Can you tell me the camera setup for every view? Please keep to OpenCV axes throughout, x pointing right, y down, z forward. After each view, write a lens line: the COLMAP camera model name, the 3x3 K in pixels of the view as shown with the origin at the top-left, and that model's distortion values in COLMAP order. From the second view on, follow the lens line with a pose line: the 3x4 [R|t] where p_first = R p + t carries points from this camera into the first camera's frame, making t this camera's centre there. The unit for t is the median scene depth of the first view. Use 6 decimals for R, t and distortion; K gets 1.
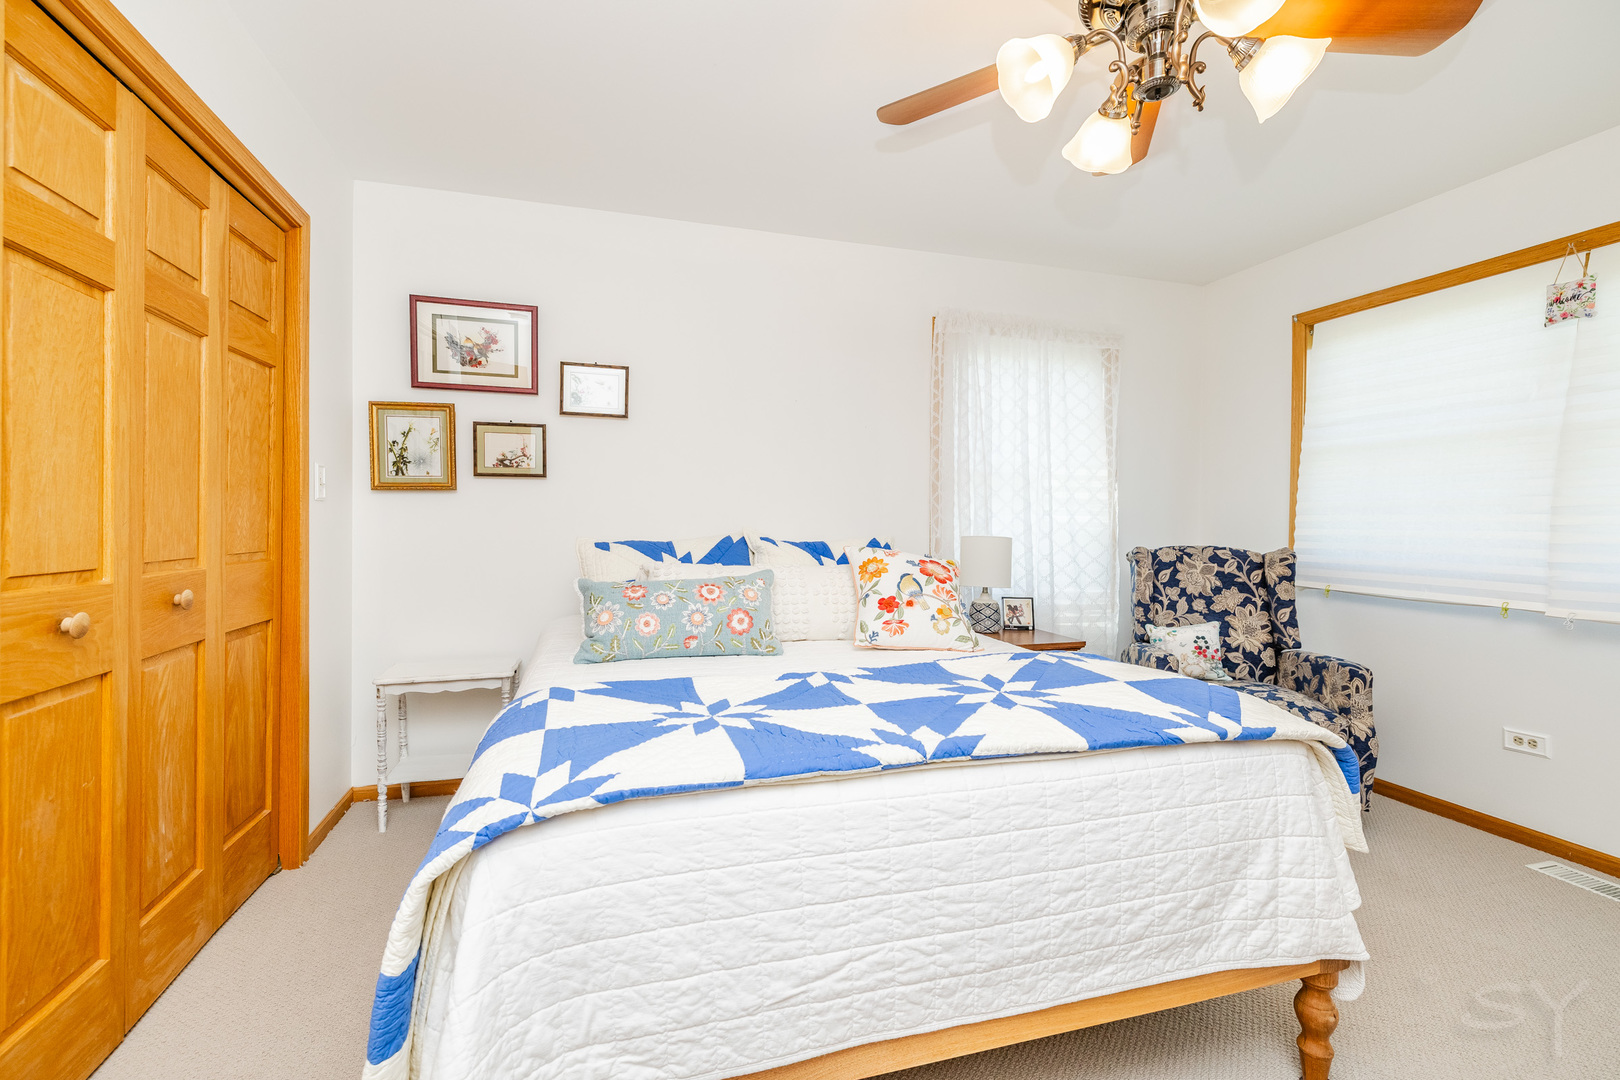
lens RADIAL K [[684.6, 0, 809.5], [0, 684.6, 531.9], [0, 0, 1]] dist [0.000295, 0.000190]
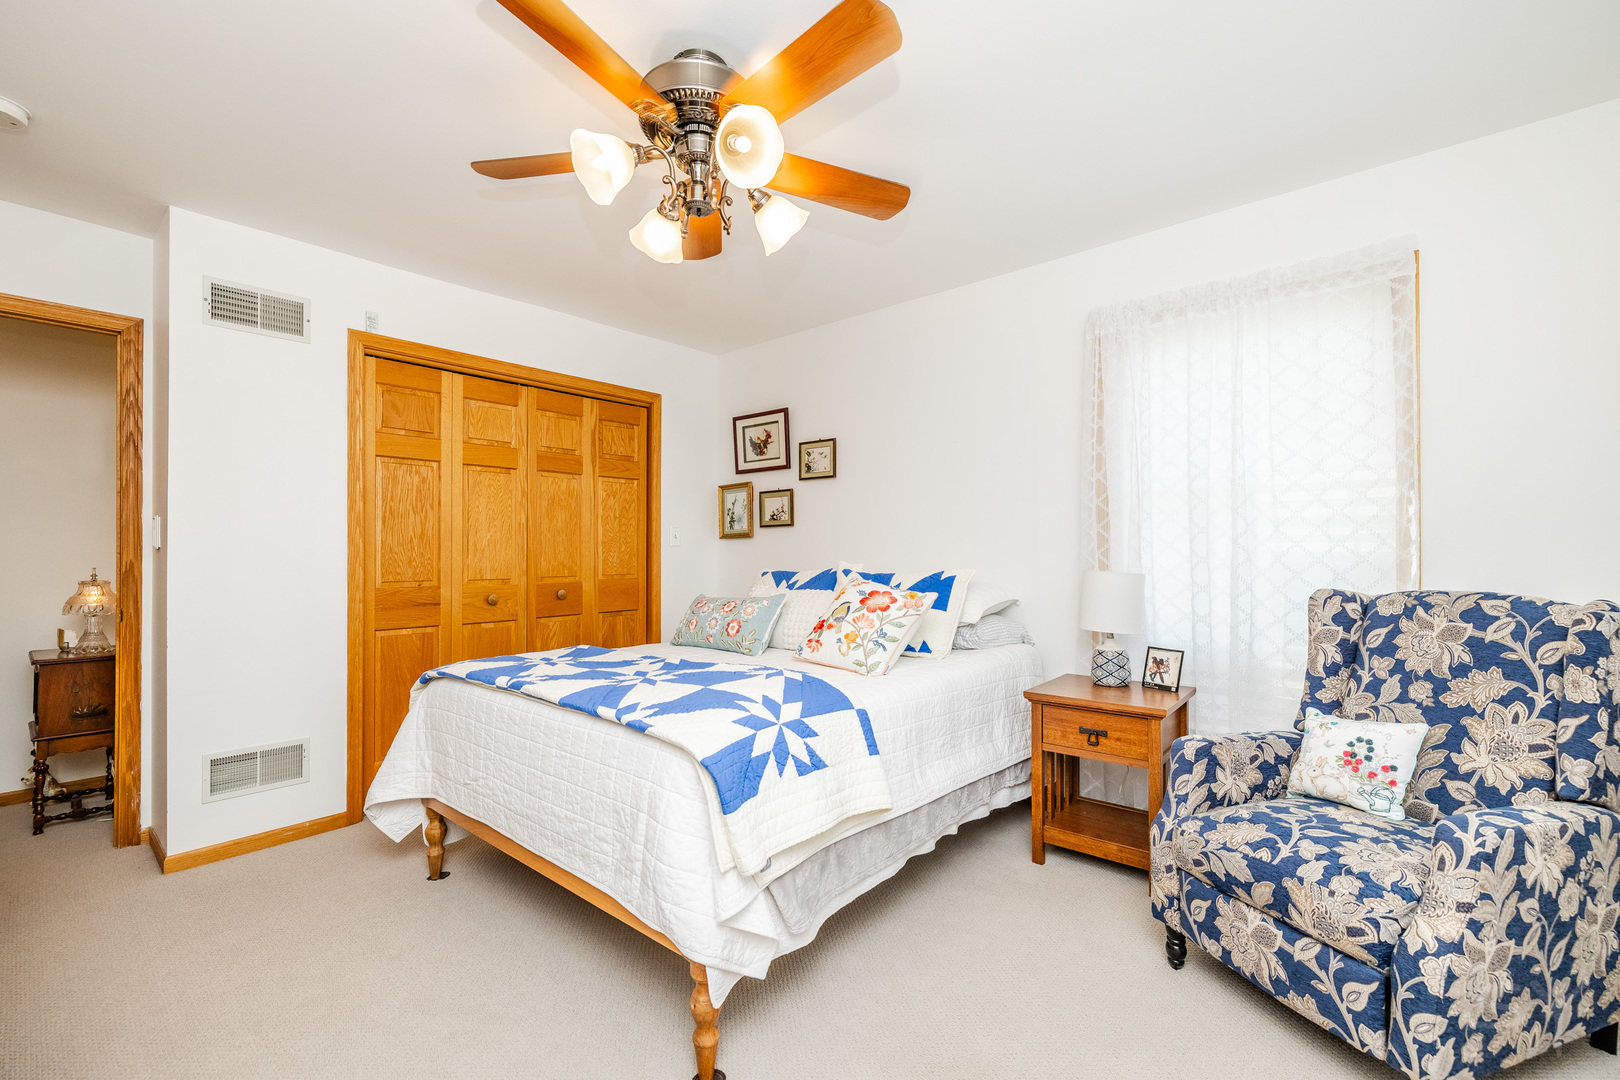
lens RADIAL K [[691.8, 0, 810.0], [0, 691.8, 540.0], [0, 0, 1]] dist [0.002575, 0.000277]
pose [[0.551612, -0.026494, -0.833680, 0.784789], [-0.002428, 0.999440, -0.033368, -0.002427], [0.834097, 0.020430, 0.551239, 0.227689]]
